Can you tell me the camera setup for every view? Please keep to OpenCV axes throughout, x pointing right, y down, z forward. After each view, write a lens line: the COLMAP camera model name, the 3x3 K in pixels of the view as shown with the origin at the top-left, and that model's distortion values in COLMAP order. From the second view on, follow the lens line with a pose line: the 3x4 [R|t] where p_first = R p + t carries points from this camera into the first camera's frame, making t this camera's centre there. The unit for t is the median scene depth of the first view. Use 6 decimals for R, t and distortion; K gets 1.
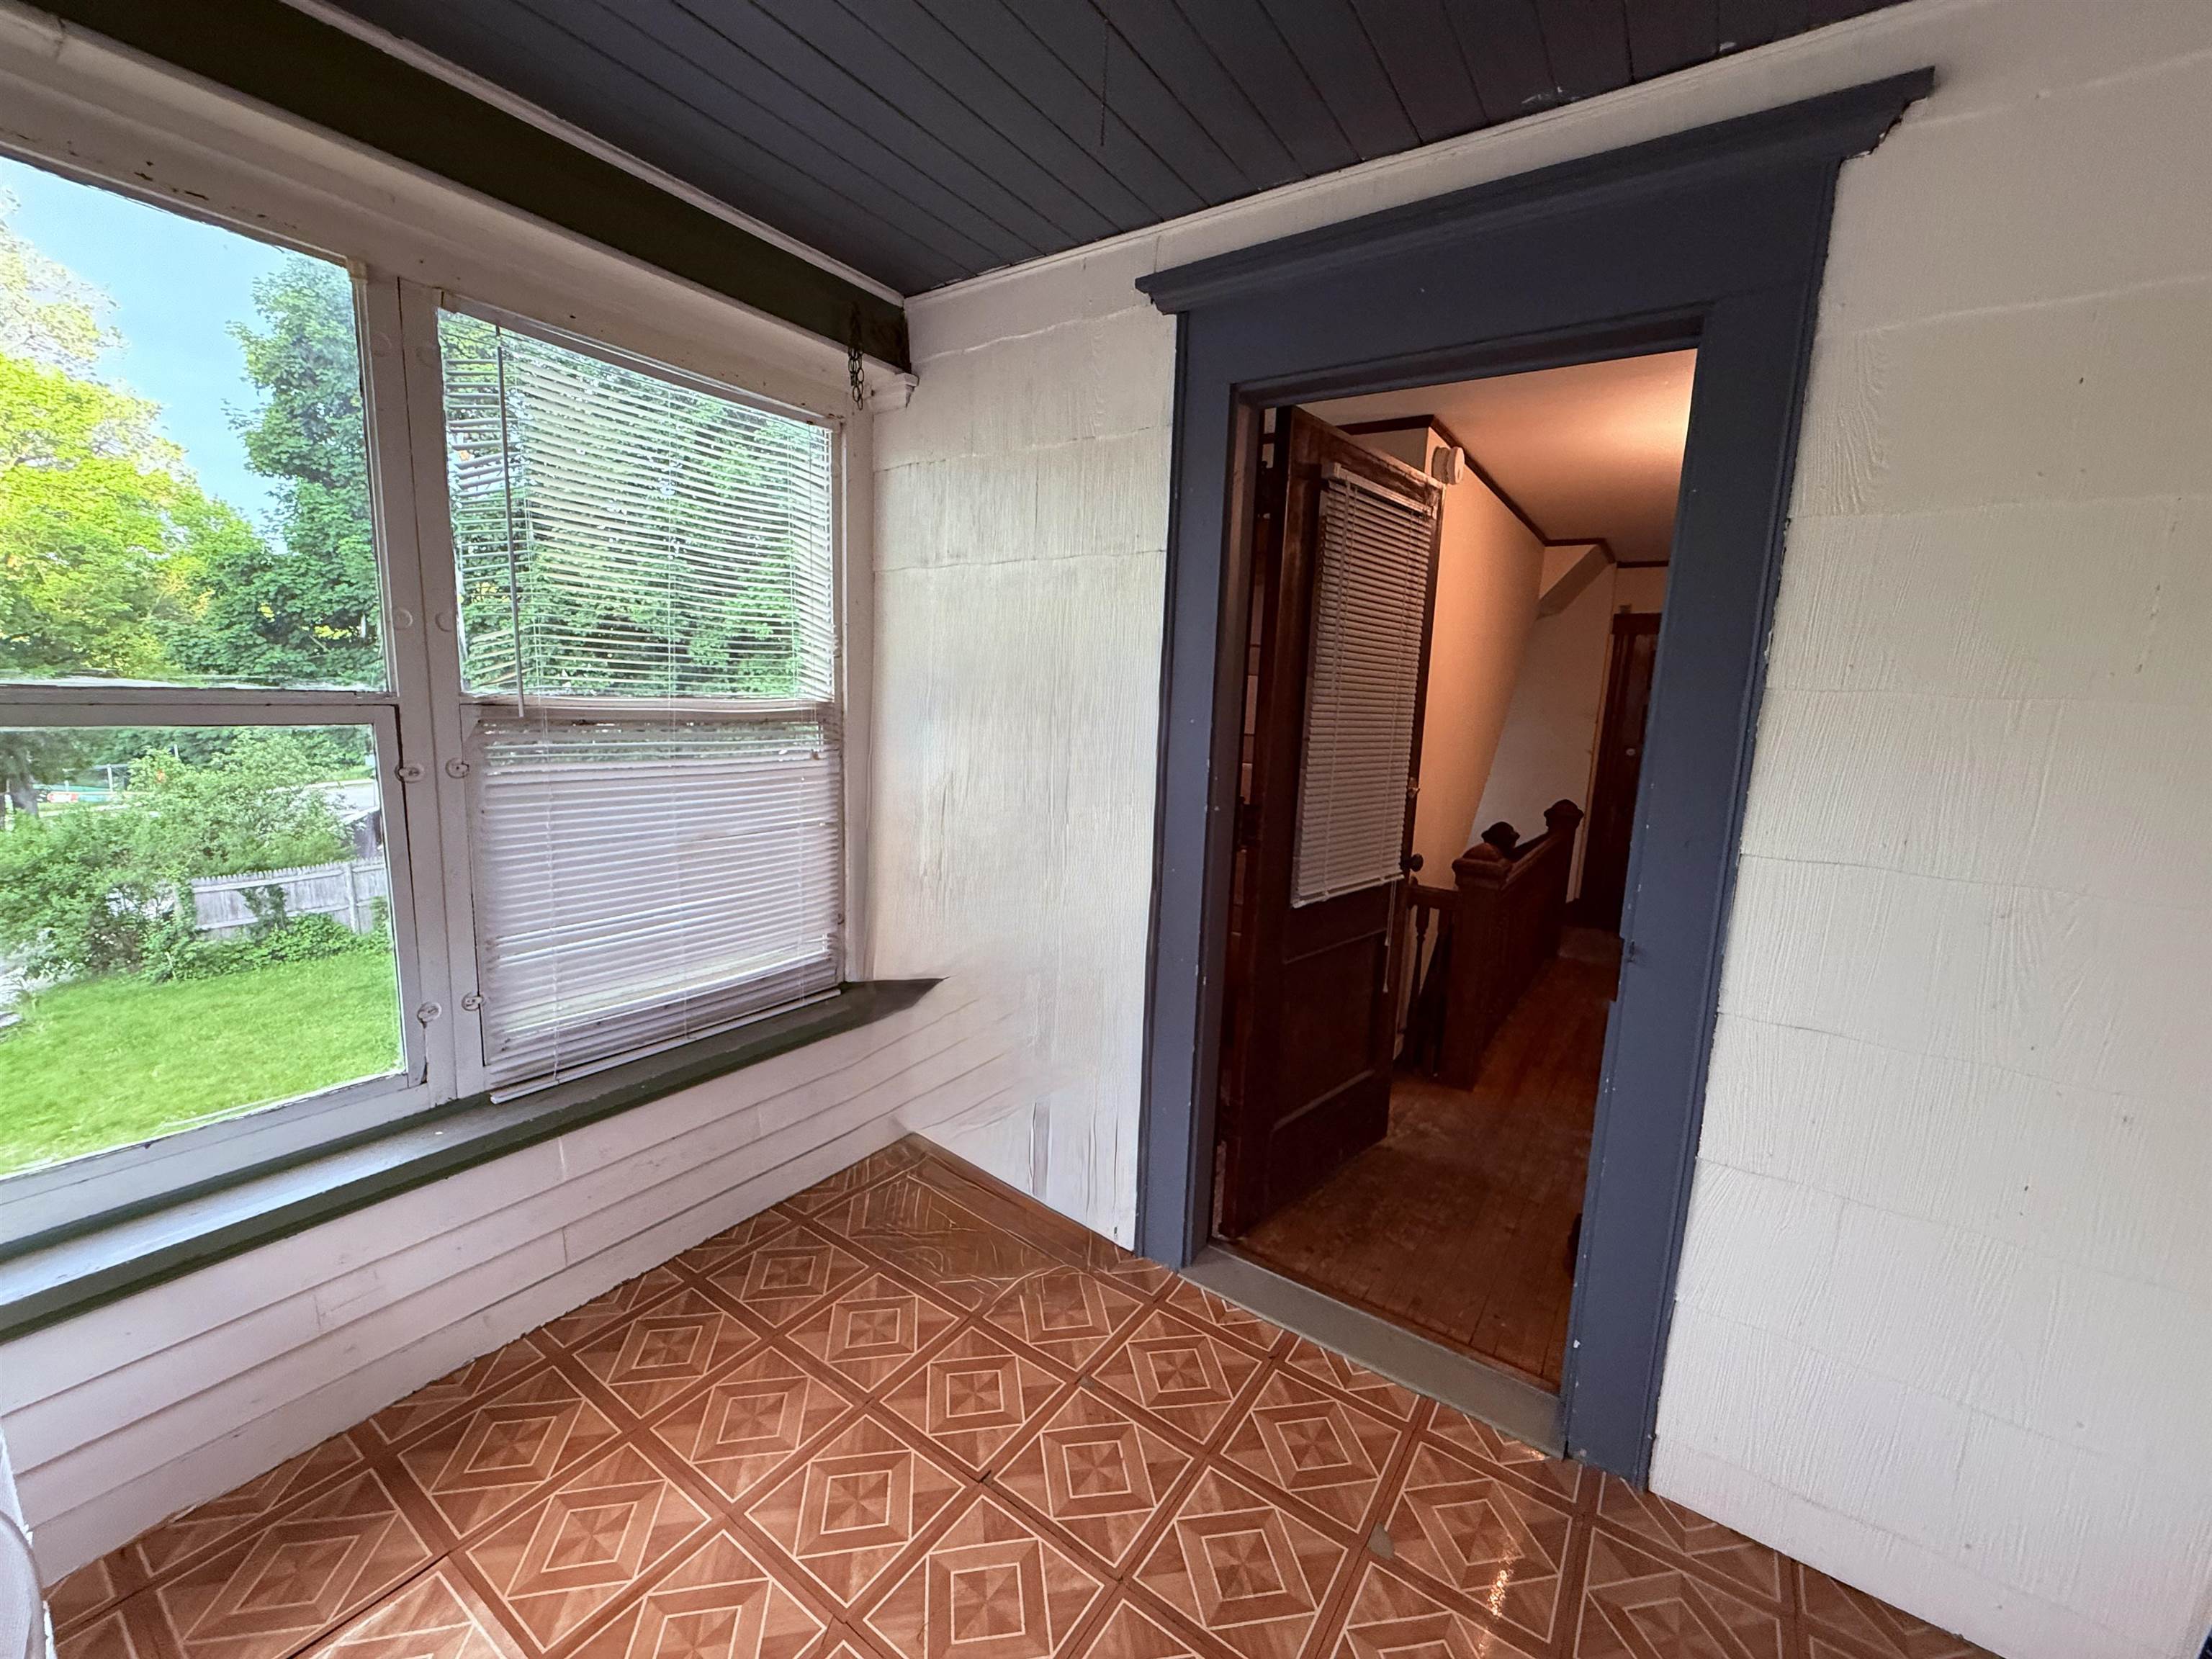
lens RADIAL K [[884.4, 0, 1102.0], [0, 884.4, 826.4], [0, 0, 1]] dist [-0.000081, 0.000001]
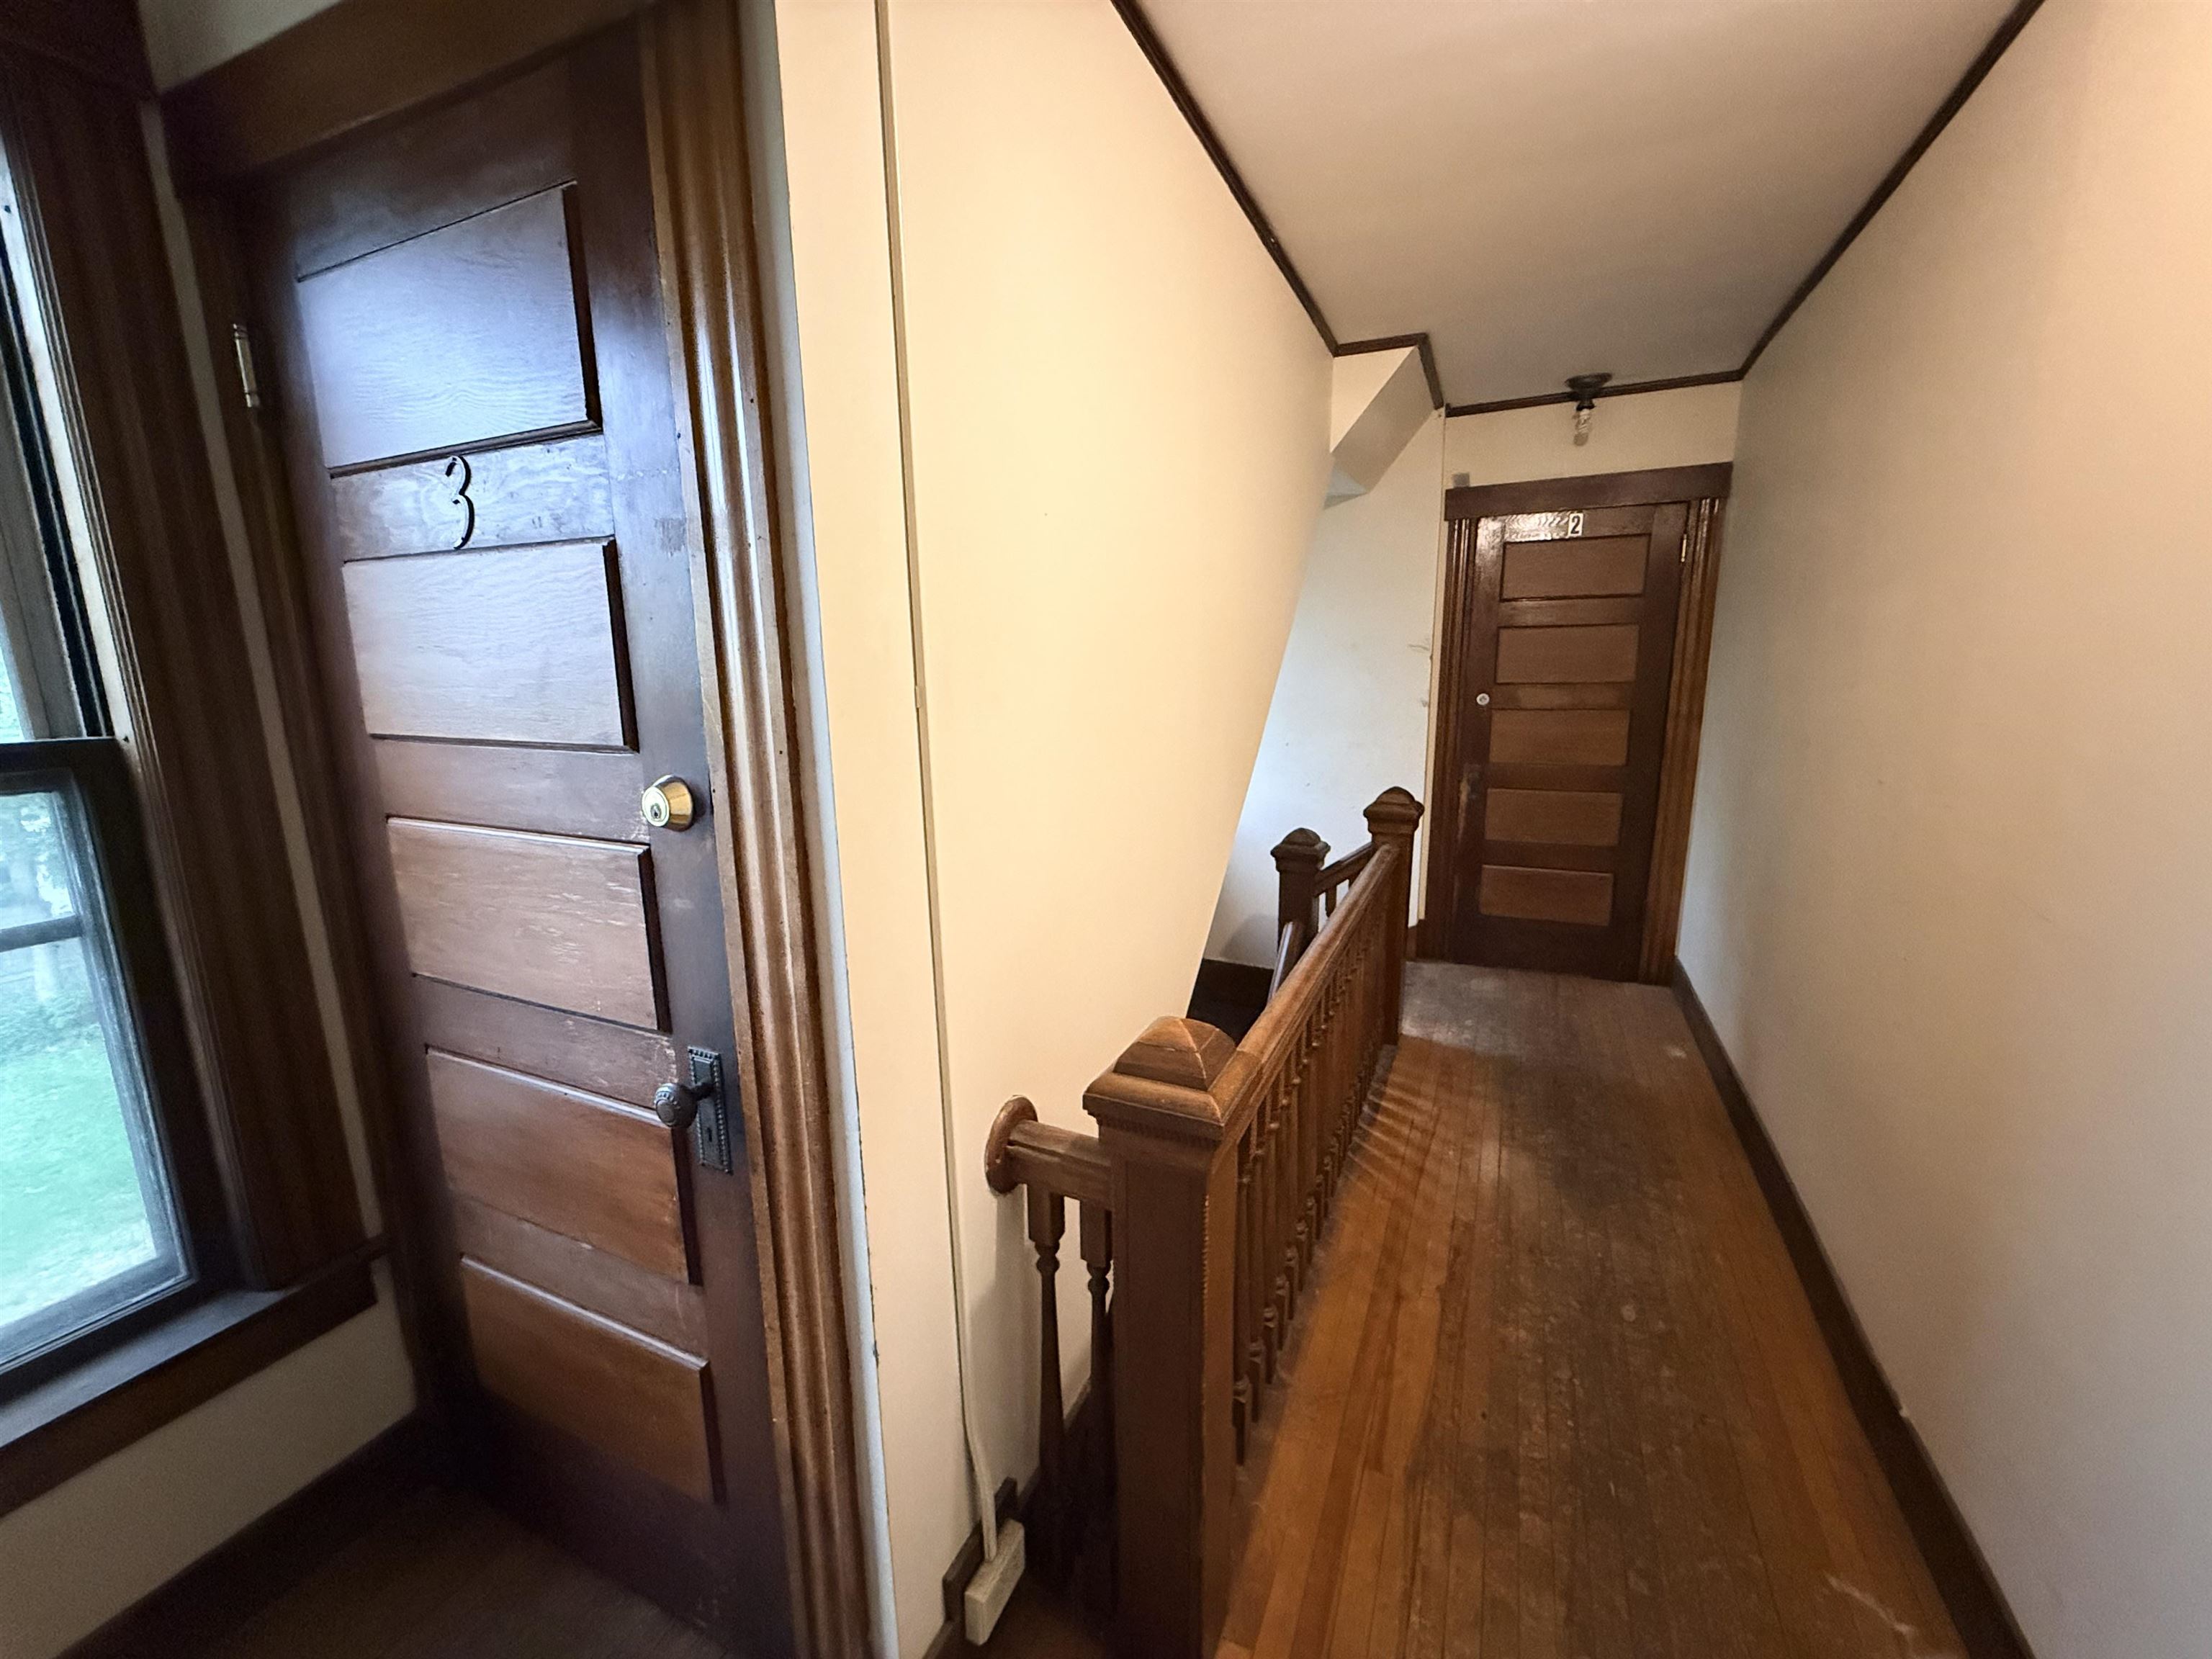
lens RADIAL K [[884.4, 0, 1110.5], [0, 884.4, 825.6], [0, 0, 1]] dist [-0.000081, 0.000001]
pose [[0.983584, -0.091668, 0.155431, 0.227444], [0.084774, 0.995123, 0.050431, -0.049366], [-0.159295, -0.036427, 0.986559, 0.416758]]
